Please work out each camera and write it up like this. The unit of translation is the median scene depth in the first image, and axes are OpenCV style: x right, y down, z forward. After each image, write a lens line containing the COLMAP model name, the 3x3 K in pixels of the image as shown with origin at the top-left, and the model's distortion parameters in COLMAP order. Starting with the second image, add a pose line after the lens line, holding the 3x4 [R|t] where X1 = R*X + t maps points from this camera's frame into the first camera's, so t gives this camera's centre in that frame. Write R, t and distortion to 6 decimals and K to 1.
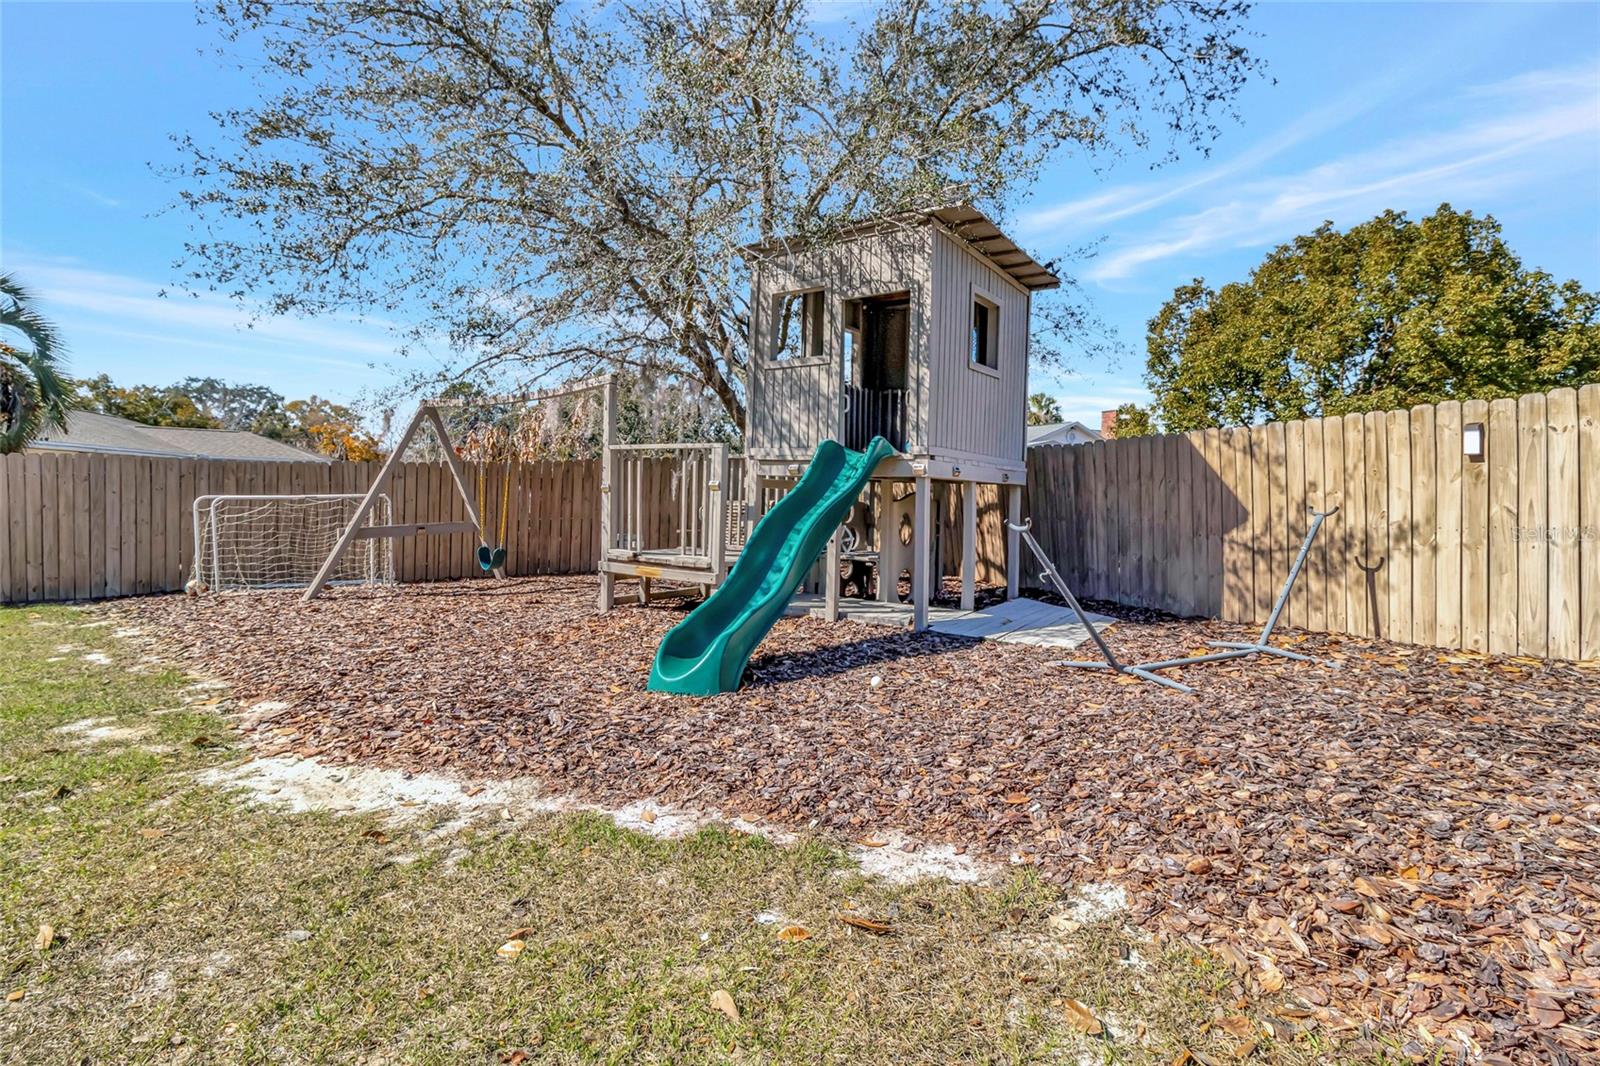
lens RADIAL K [[742.2, 0, 798.7], [0, 742.2, 506.3], [0, 0, 1]] dist [0.008534, -0.000030]
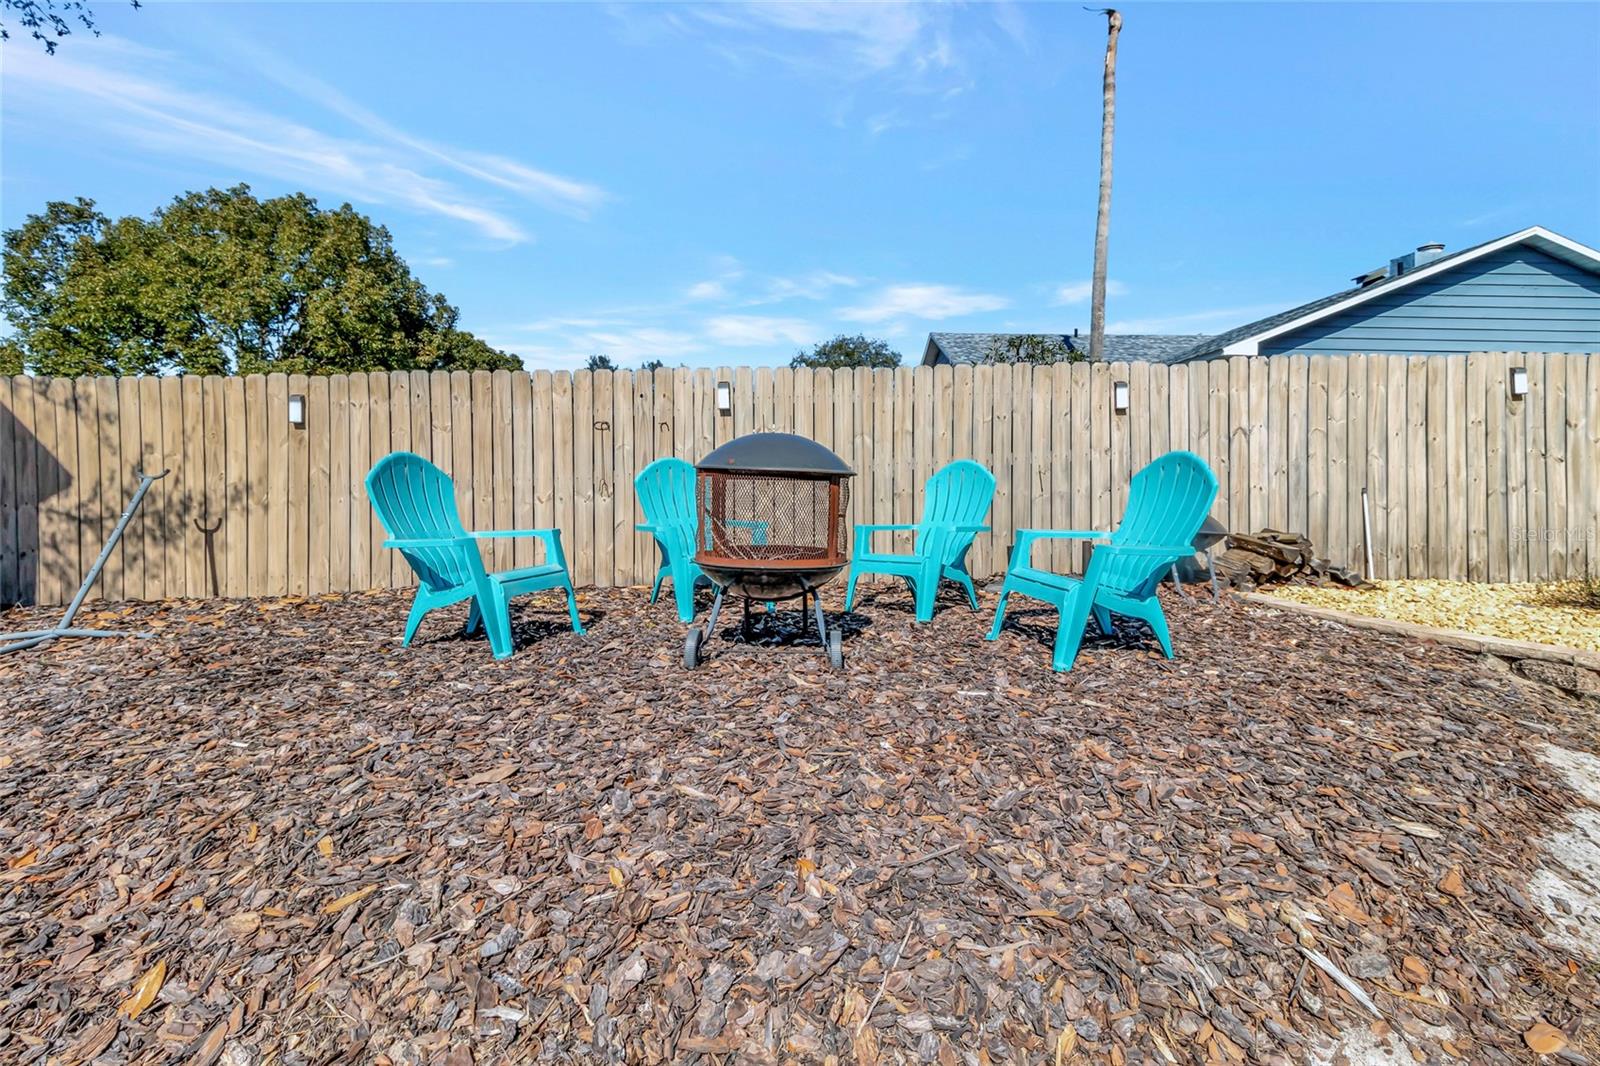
lens RADIAL K [[742.2, 0, 770.7], [0, 742.2, 465.9], [0, 0, 1]] dist [0.008534, -0.000030]
pose [[0.413922, -0.004299, 0.910302, 0.152727], [0.005471, 0.999983, 0.002234, -0.001520], [-0.910296, 0.004056, 0.413938, -0.109537]]
